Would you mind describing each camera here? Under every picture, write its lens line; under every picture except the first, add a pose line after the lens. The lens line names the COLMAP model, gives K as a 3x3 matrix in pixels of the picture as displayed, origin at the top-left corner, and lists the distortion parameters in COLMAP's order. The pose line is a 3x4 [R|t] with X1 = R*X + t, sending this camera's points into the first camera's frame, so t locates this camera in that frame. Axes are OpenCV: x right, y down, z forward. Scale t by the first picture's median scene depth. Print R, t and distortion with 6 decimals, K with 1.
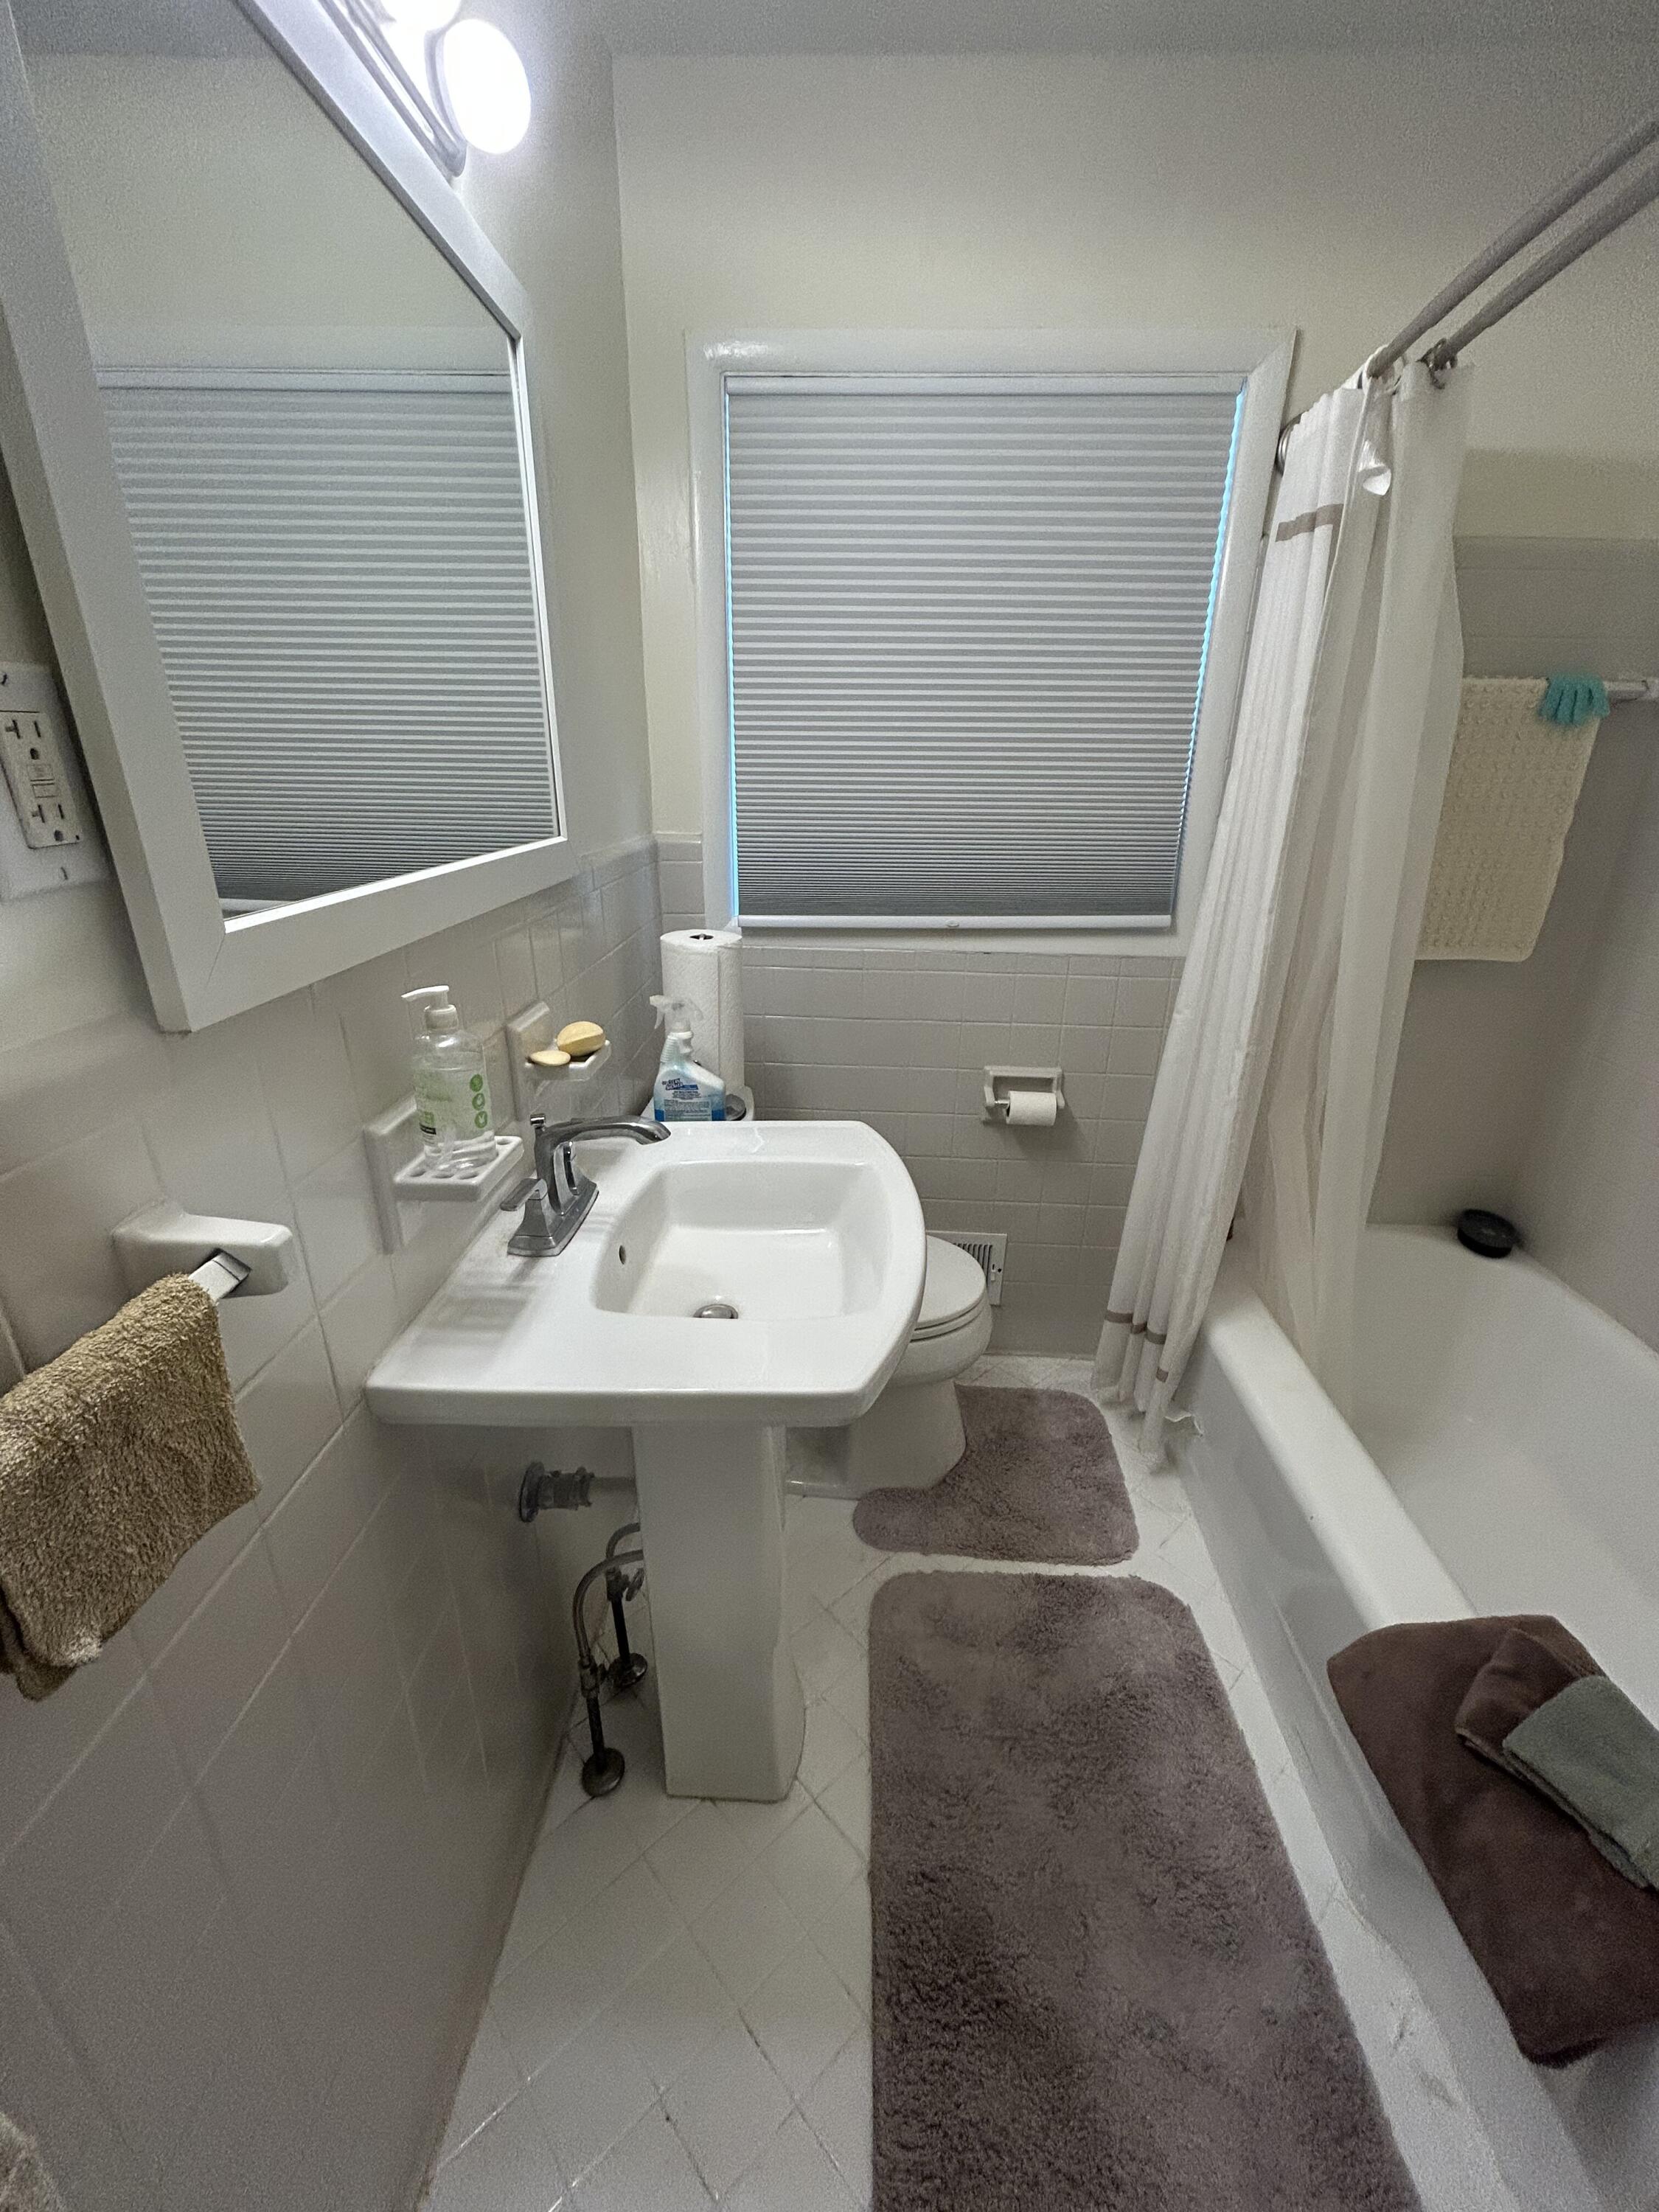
lens RADIAL K [[891.4, 0, 830.0], [0, 891.4, 1118.9], [0, 0, 1]] dist [-0.000064, -0.000240]
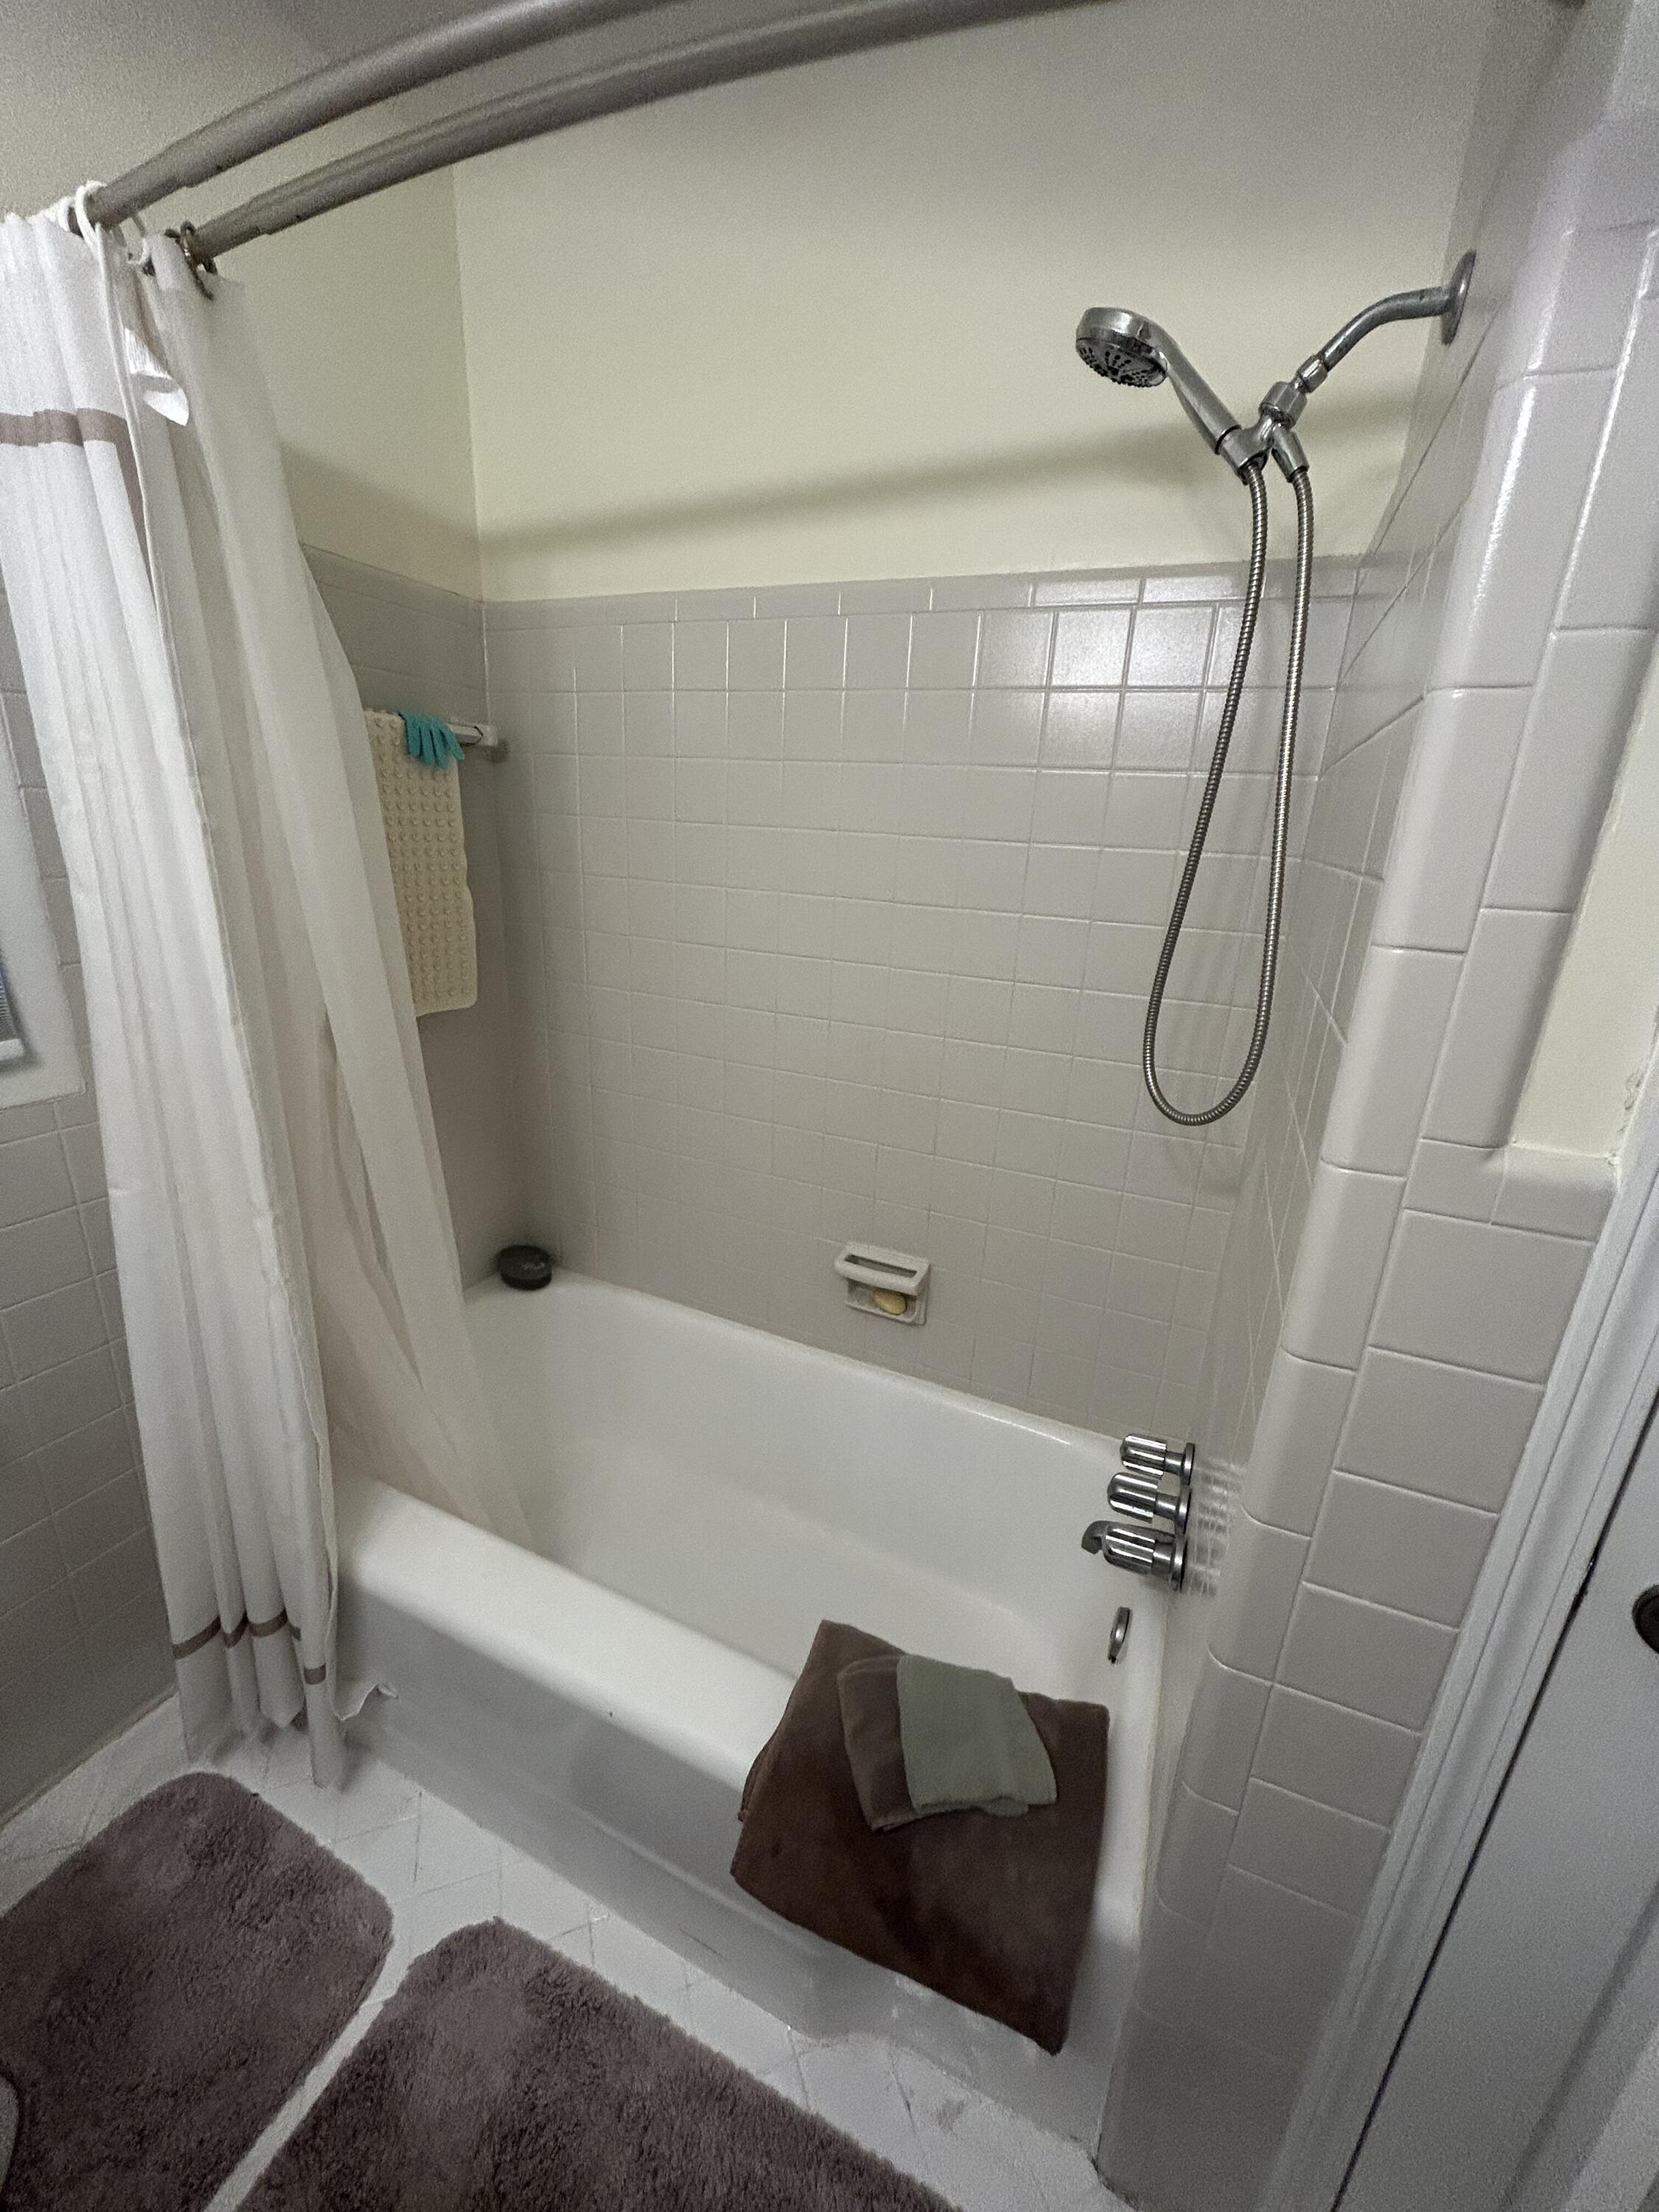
lens RADIAL K [[891.4, 0, 832.3], [0, 891.4, 1105.4], [0, 0, 1]] dist [-0.000064, -0.000240]
pose [[0.364500, -0.282819, 0.887217, 0.034597], [0.303725, 0.936767, 0.173833, -0.136497], [-0.880279, 0.206108, 0.427351, 0.289494]]
